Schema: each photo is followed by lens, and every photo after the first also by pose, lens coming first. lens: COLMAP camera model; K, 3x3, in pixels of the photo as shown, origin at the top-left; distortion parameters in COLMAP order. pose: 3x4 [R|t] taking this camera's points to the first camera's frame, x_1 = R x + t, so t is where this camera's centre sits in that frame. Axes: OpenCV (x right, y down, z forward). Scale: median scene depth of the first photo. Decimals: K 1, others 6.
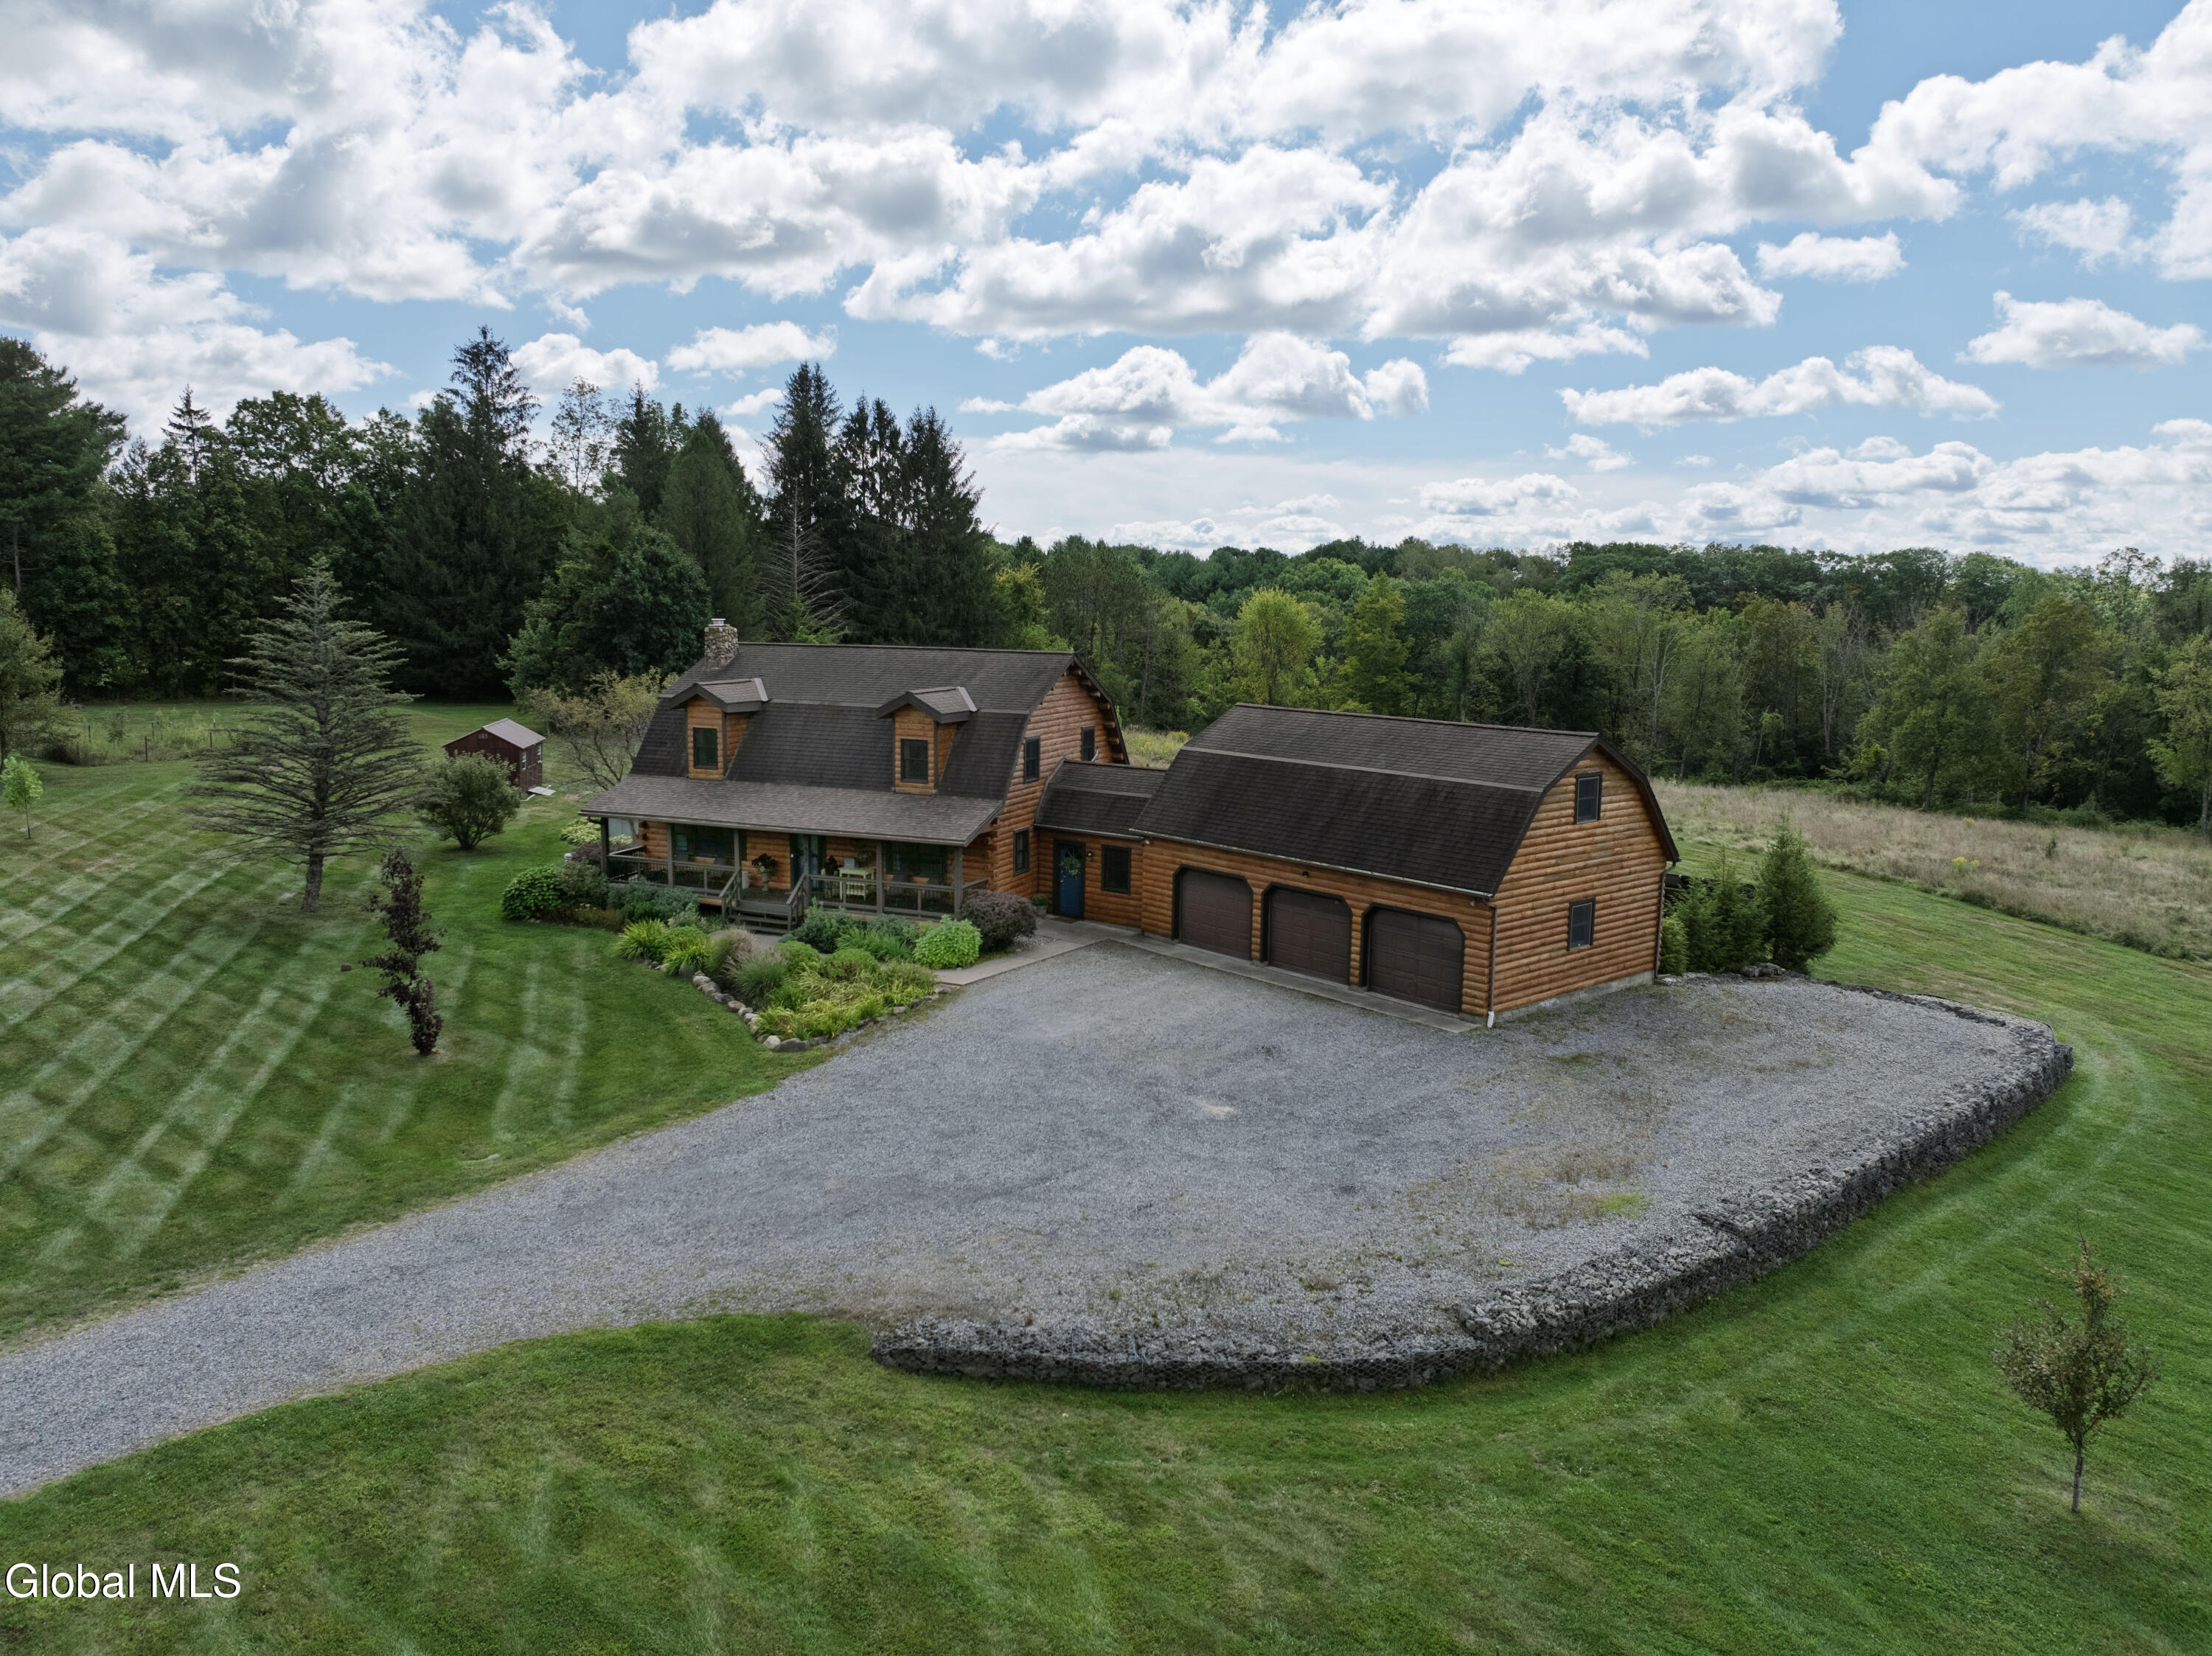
lens RADIAL K [[1554.1, 0, 1138.6], [0, 1554.1, 828.1], [0, 0, 1]] dist [-0.041096, 0.001782]
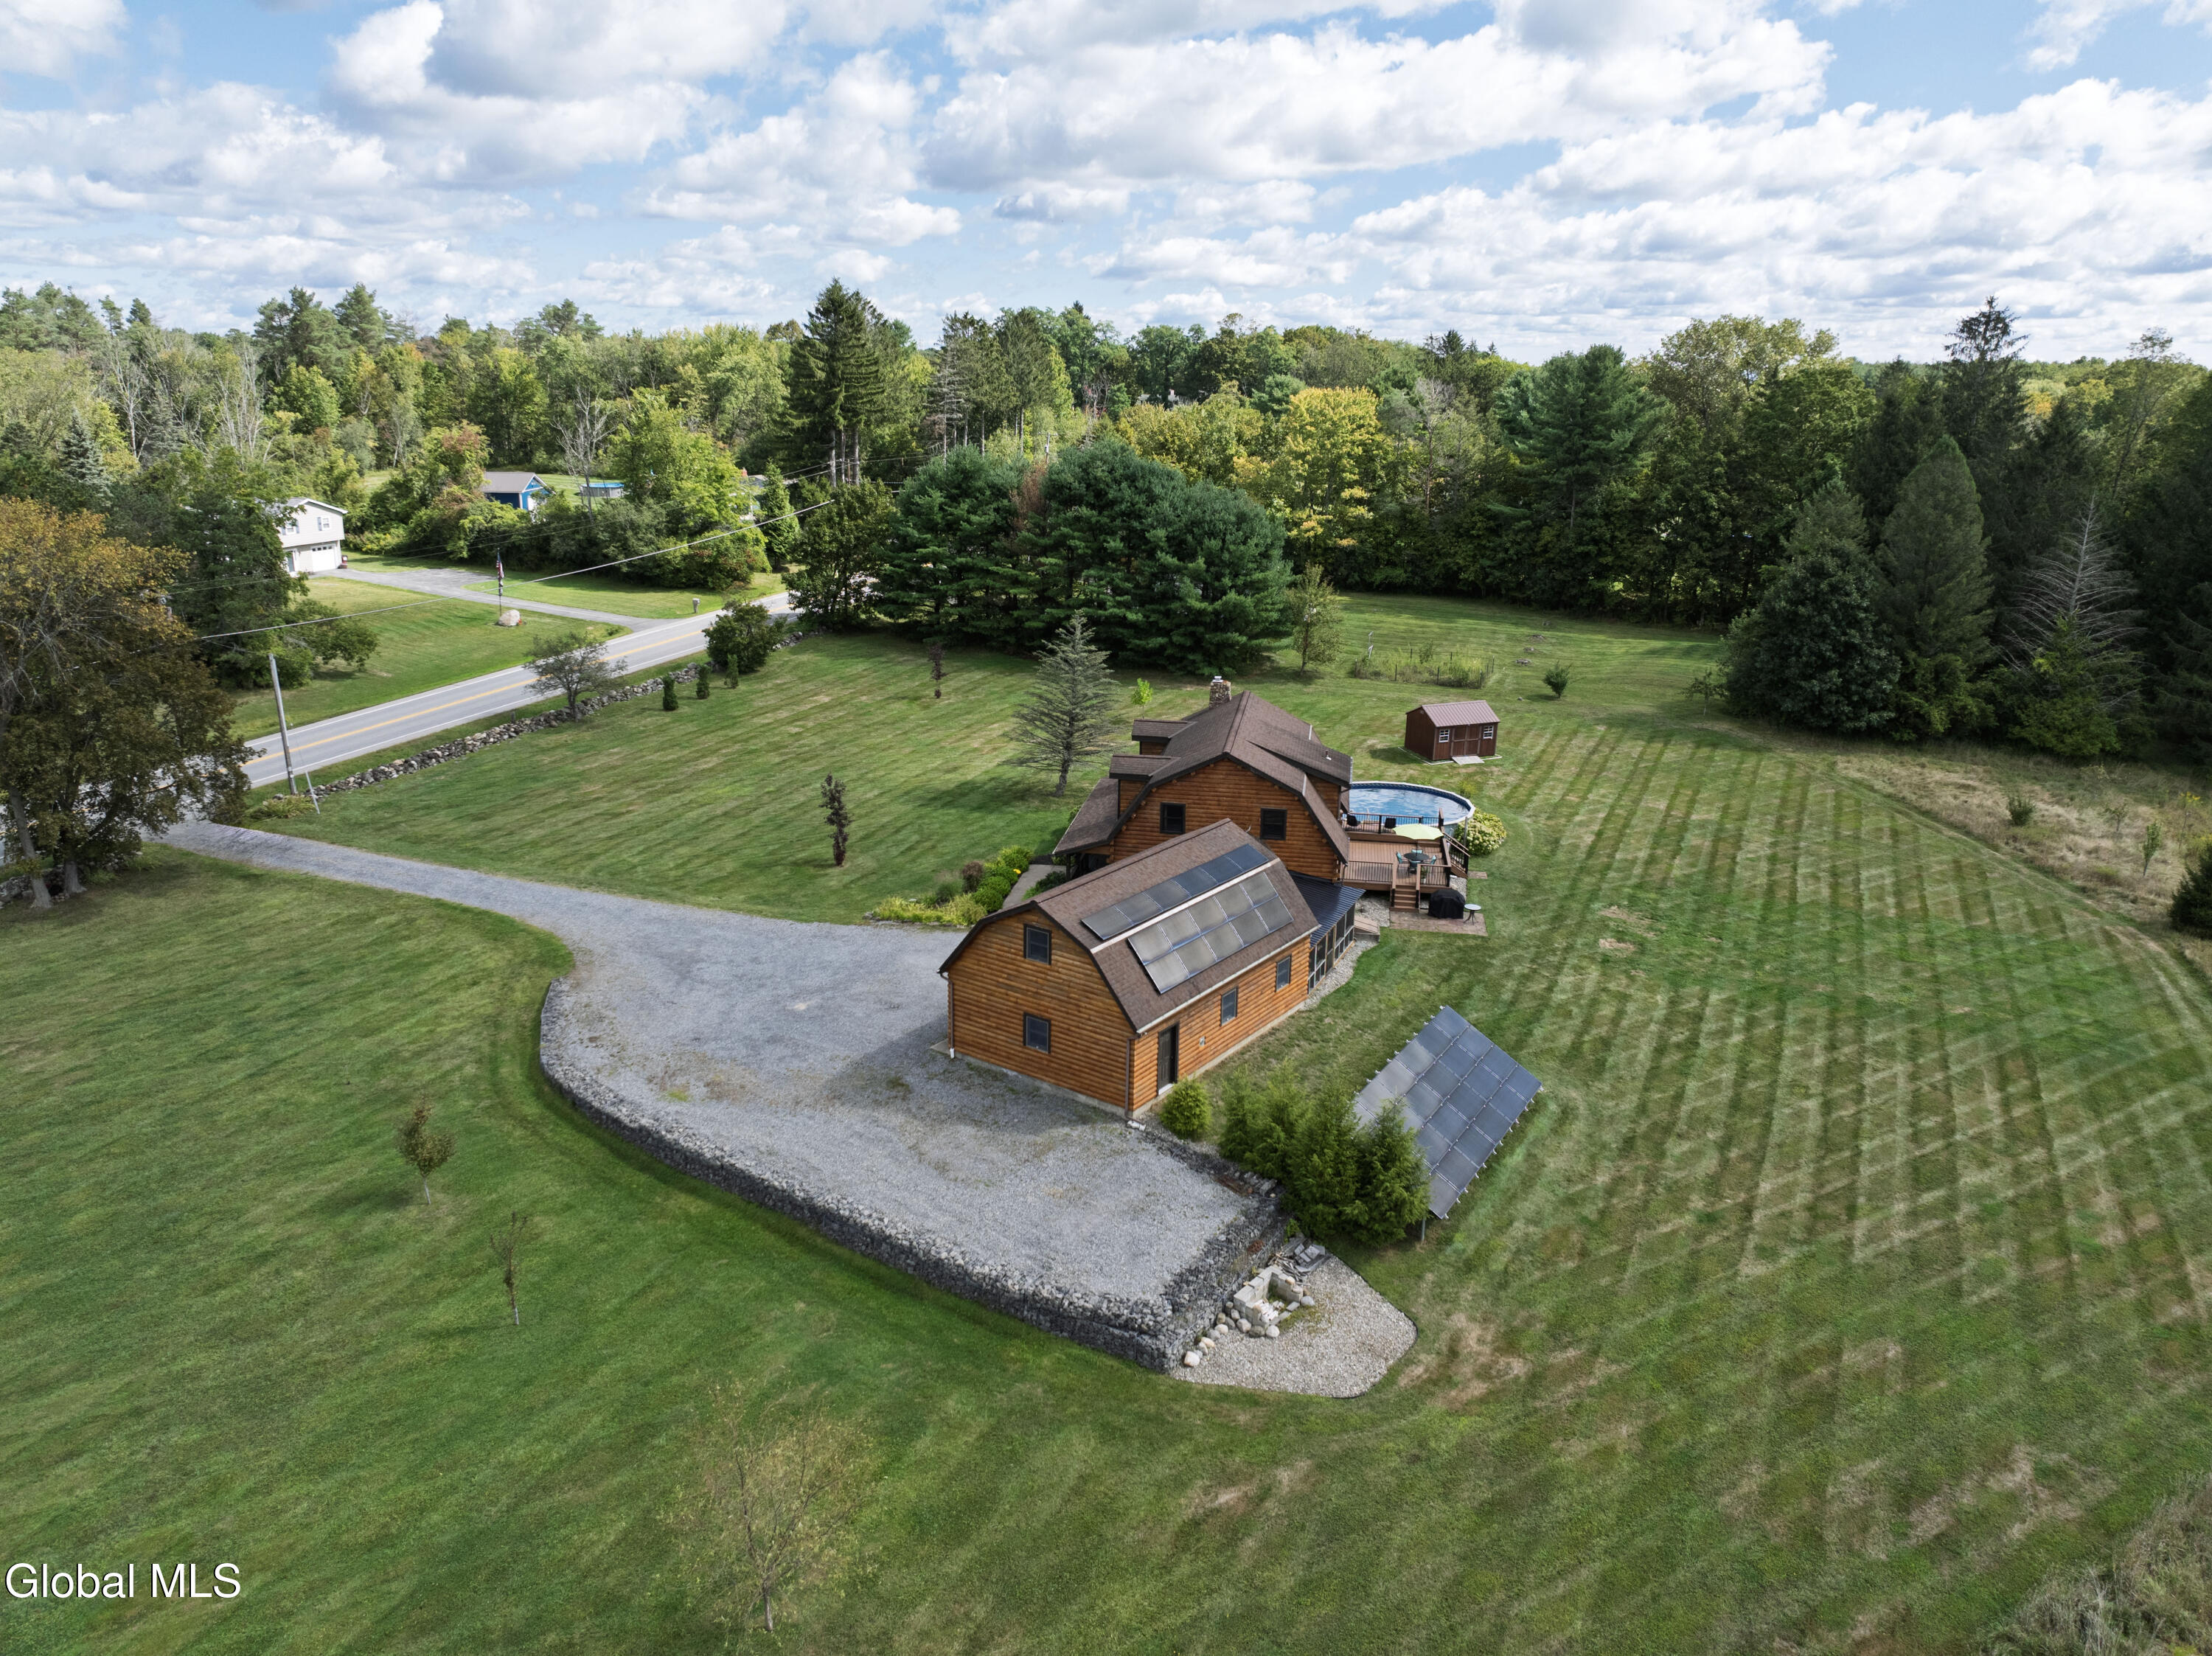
lens RADIAL K [[1554.1, 0, 1138.6], [0, 1554.1, 828.1], [0, 0, 1]] dist [-0.041096, 0.001782]
pose [[0.225276, 0.264505, -0.937703, 1.329631], [-0.150793, 0.960312, 0.234656, -0.383550], [0.962555, 0.088536, 0.256221, 0.623585]]
